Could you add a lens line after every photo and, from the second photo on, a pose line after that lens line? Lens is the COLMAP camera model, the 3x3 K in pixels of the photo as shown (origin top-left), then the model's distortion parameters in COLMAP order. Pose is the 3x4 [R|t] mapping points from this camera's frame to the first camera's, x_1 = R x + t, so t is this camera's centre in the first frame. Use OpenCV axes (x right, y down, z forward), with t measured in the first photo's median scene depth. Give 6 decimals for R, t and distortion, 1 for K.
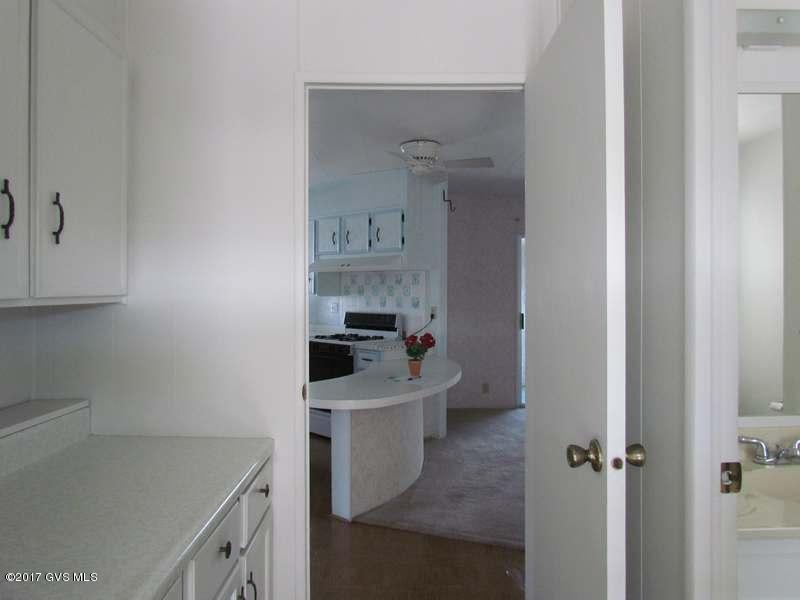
lens RADIAL K [[561.2, 0, 400.0], [0, 561.2, 300.0], [0, 0, 1]] dist [-0.046858, 0.029726]
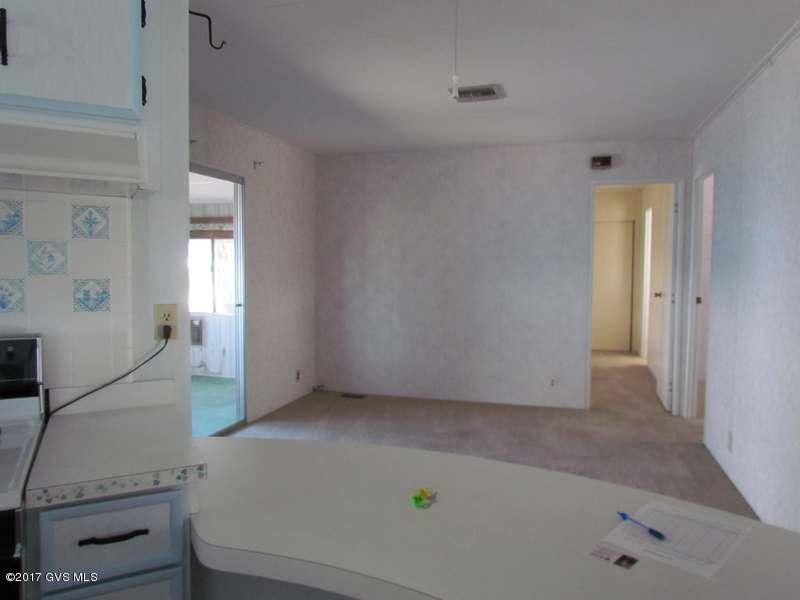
lens RADIAL K [[561.2, 0, 400.0], [0, 561.2, 300.0], [0, 0, 1]] dist [-0.046858, 0.029726]
pose [[0.276297, -0.046949, 0.959925, -0.230249], [0.003625, 0.998850, 0.047810, -0.007041], [-0.961066, -0.009730, 0.276149, 0.737167]]
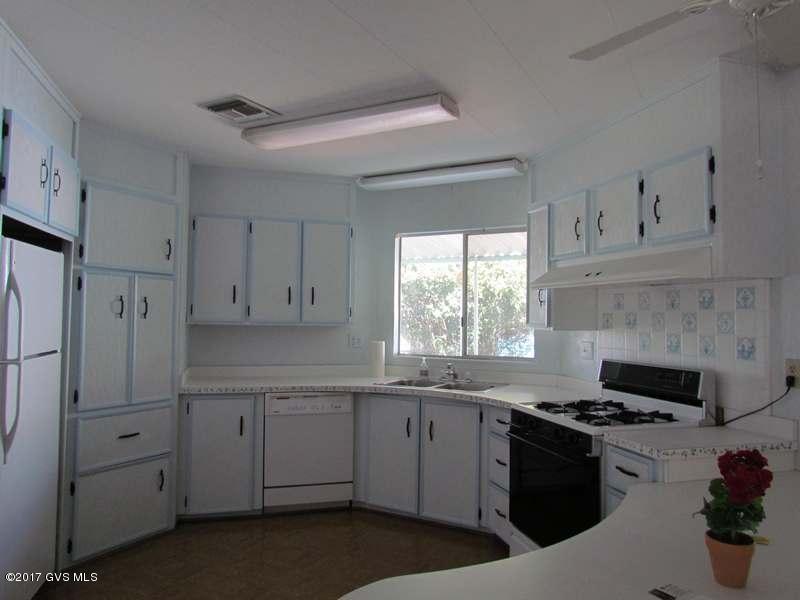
lens RADIAL K [[561.2, 0, 400.0], [0, 561.2, 300.0], [0, 0, 1]] dist [-0.046858, 0.029726]
pose [[0.863315, -0.013371, -0.504489, 0.011379], [-0.011047, 0.998909, -0.045380, -0.011408], [0.504545, 0.044750, 0.862225, 0.450467]]
